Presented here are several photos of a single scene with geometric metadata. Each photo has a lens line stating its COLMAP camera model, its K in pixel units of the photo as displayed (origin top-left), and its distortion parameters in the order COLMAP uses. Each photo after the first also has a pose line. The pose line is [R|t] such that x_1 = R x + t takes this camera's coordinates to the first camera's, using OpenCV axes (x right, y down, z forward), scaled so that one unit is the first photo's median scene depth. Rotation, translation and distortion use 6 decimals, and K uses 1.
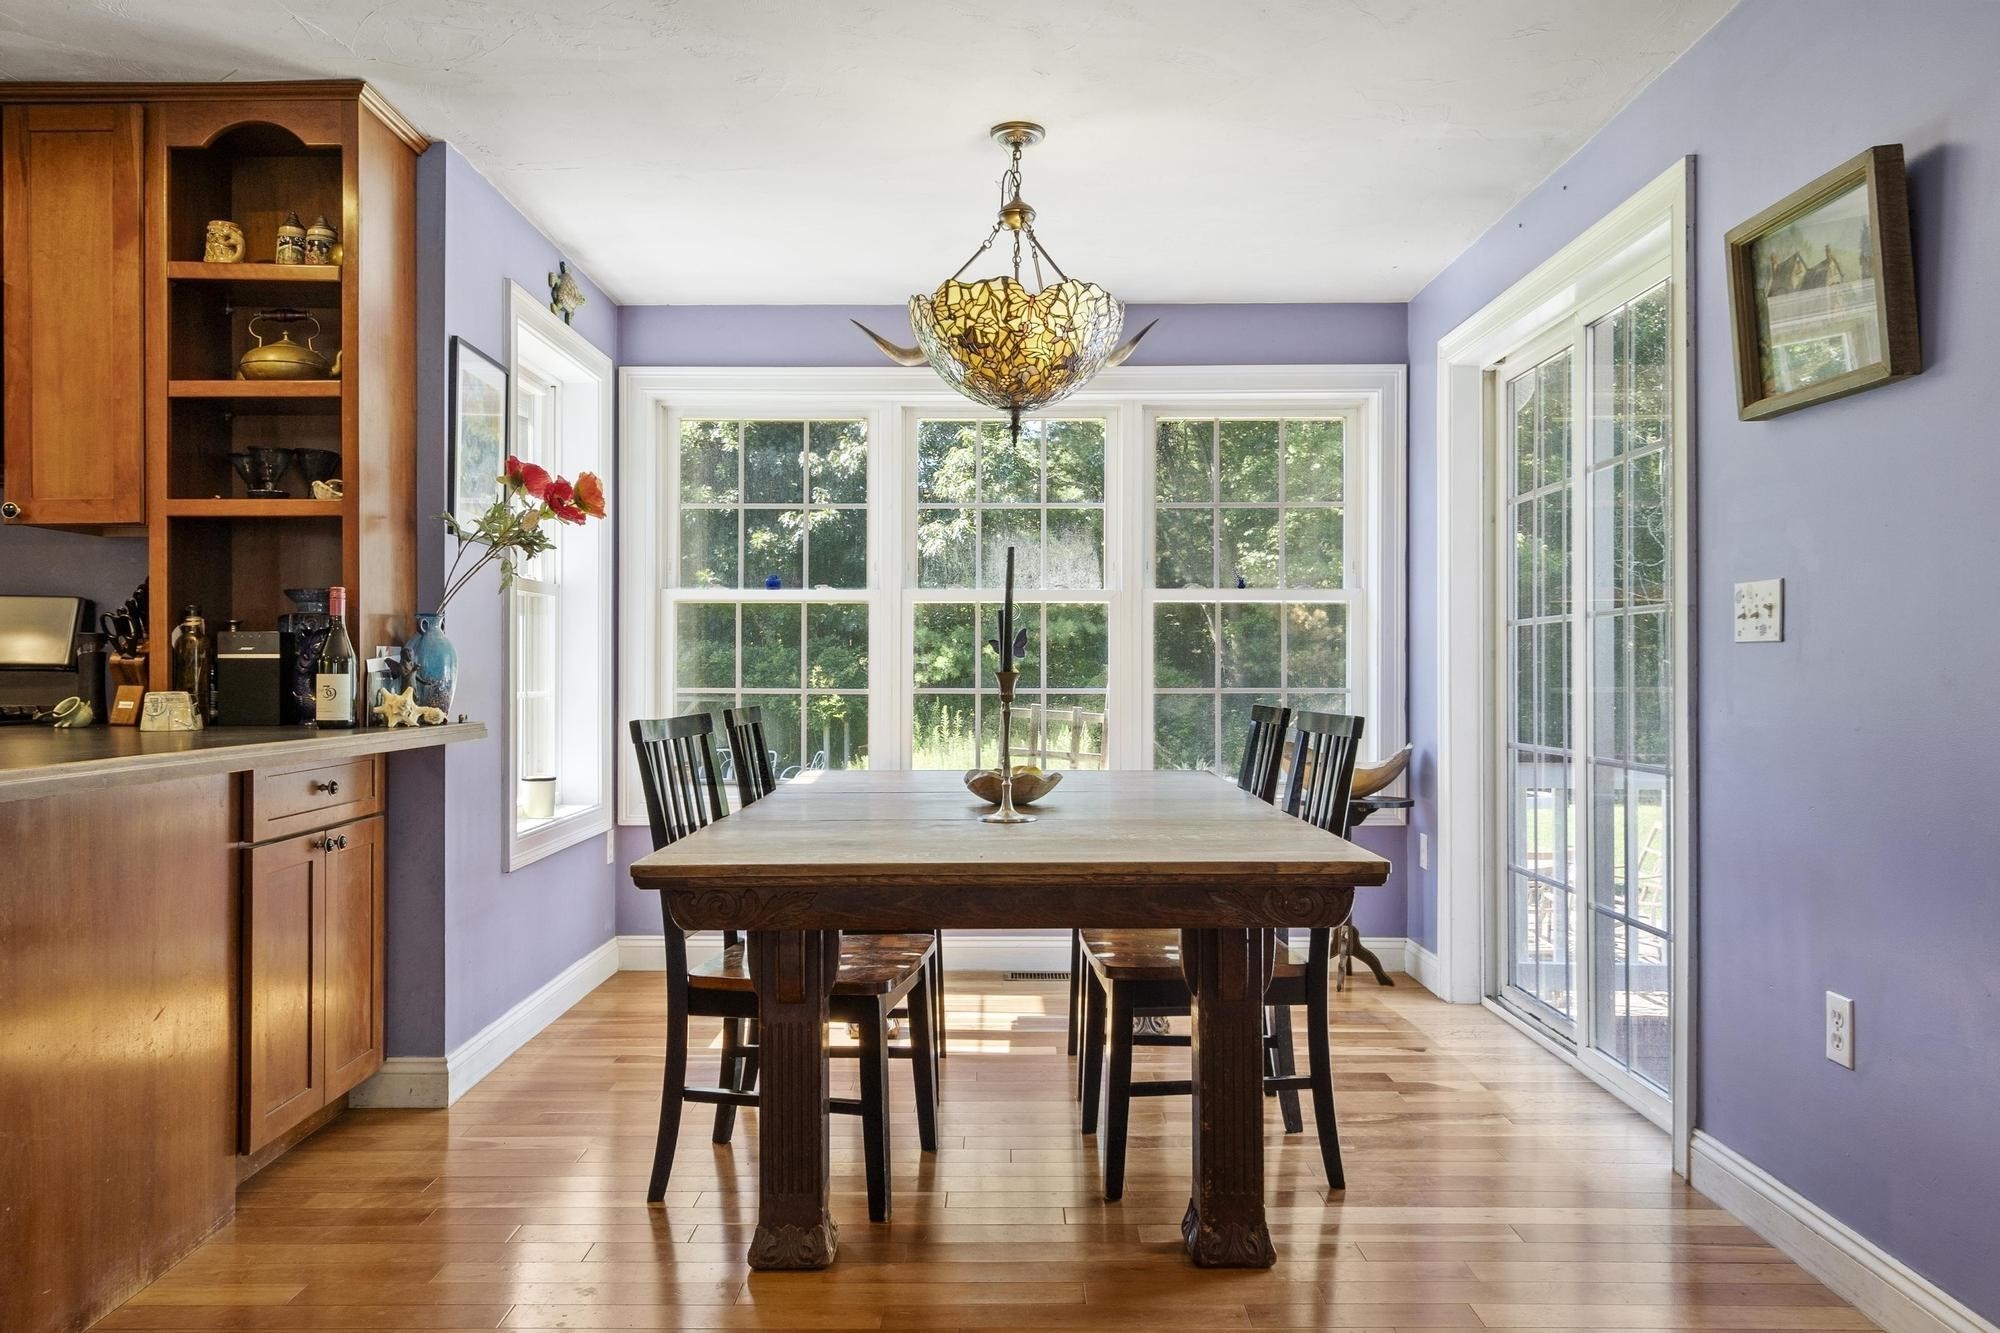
lens RADIAL K [[1409.3, 0, 992.4], [0, 1409.3, 668.9], [0, 0, 1]] dist [0.001585, 0.001442]
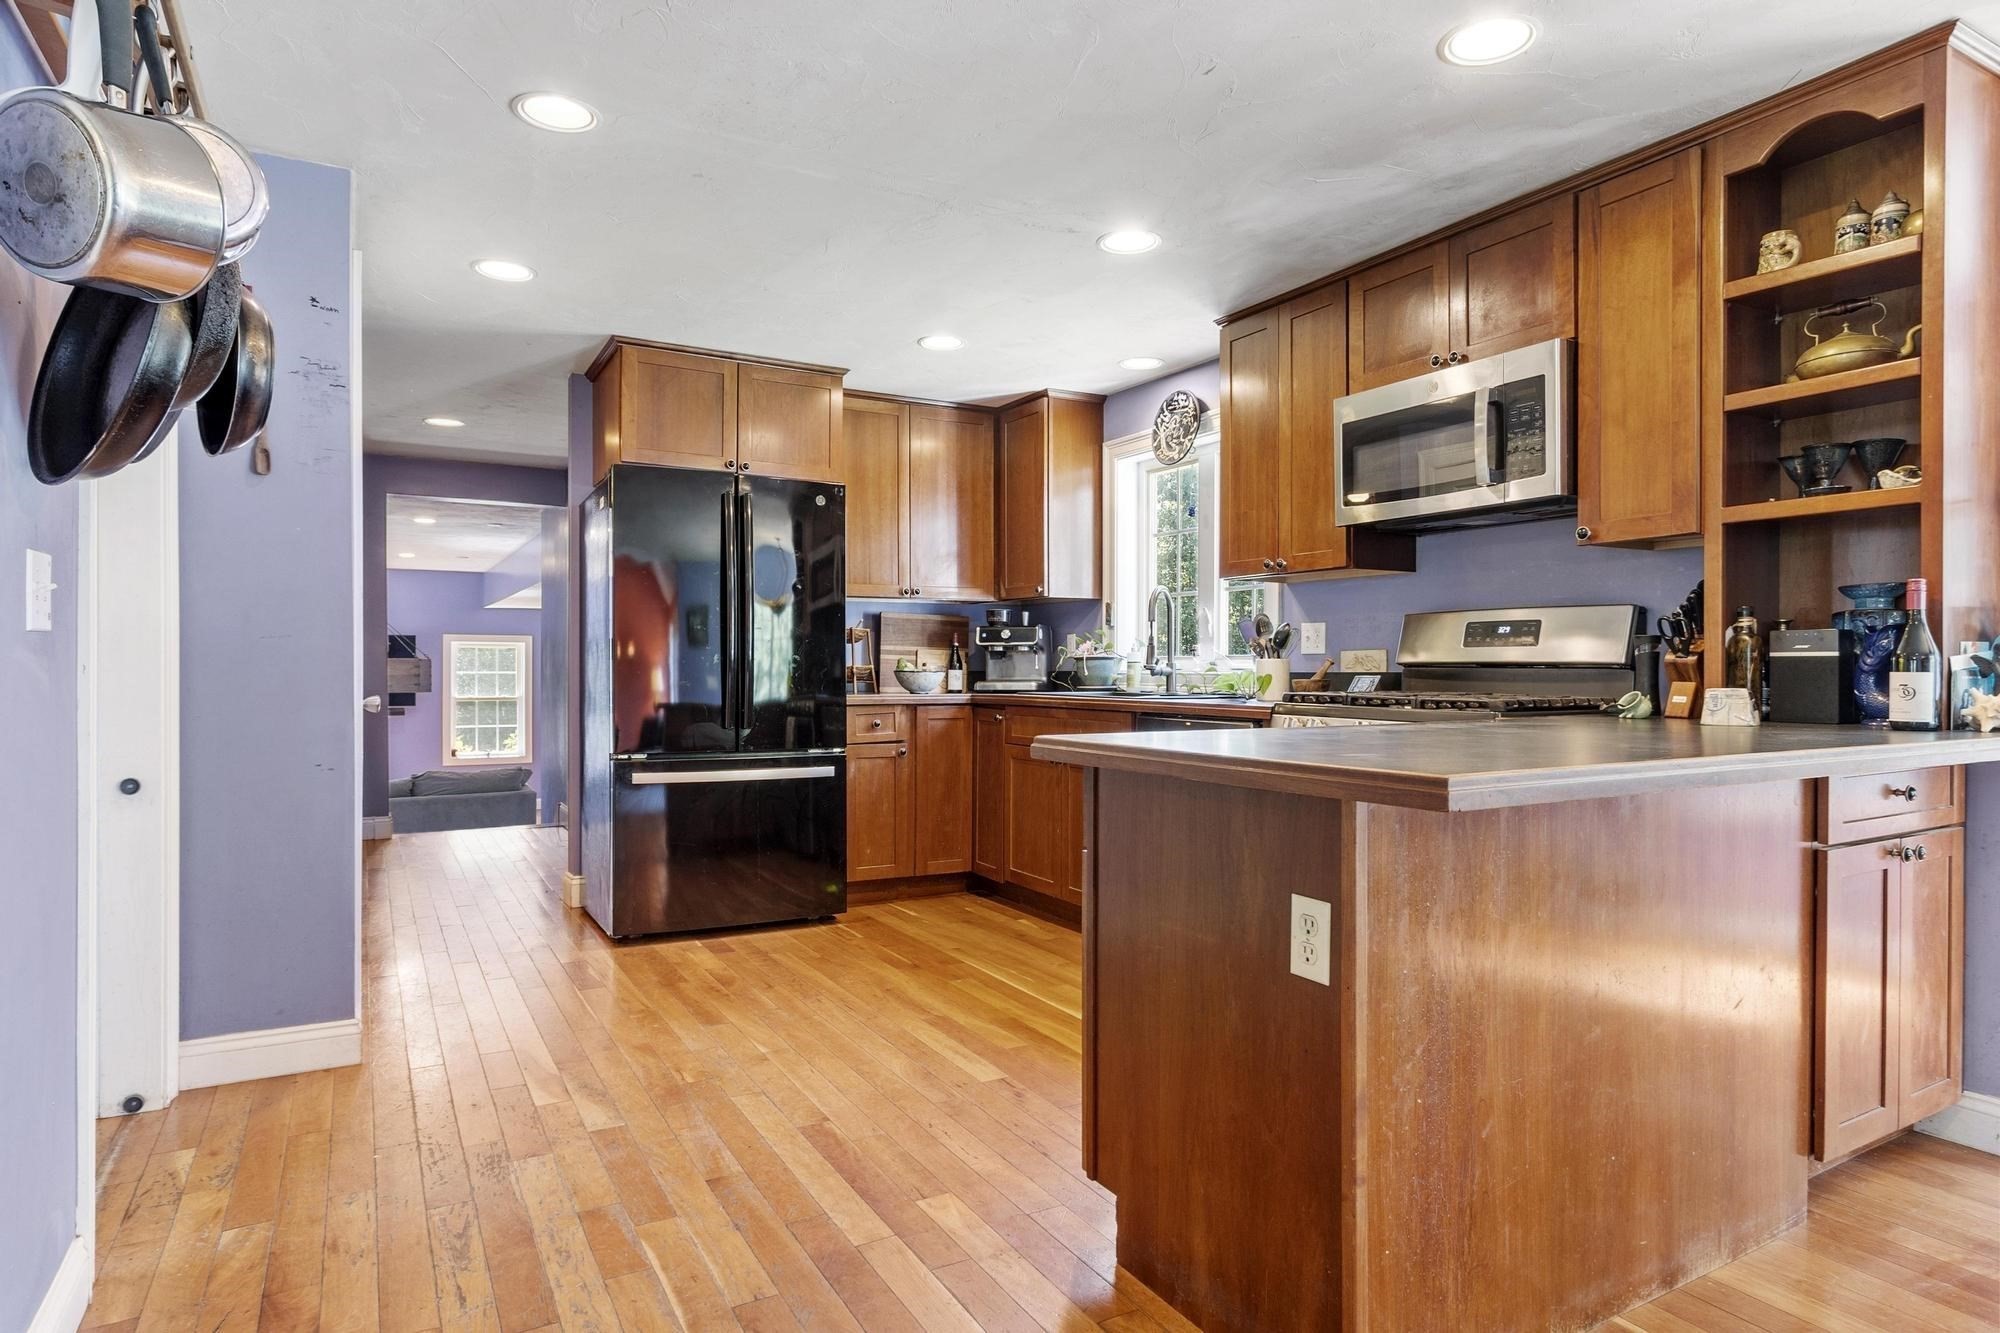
lens RADIAL K [[1128.0, 0, 999.5], [0, 1128.0, 673.6], [0, 0, 1]] dist [0.000612, 0.000331]
pose [[0.502247, 0.005213, -0.864709, -0.120051], [0.000042, 0.999982, 0.006052, -0.000018], [0.864724, -0.003076, 0.502237, 0.097703]]
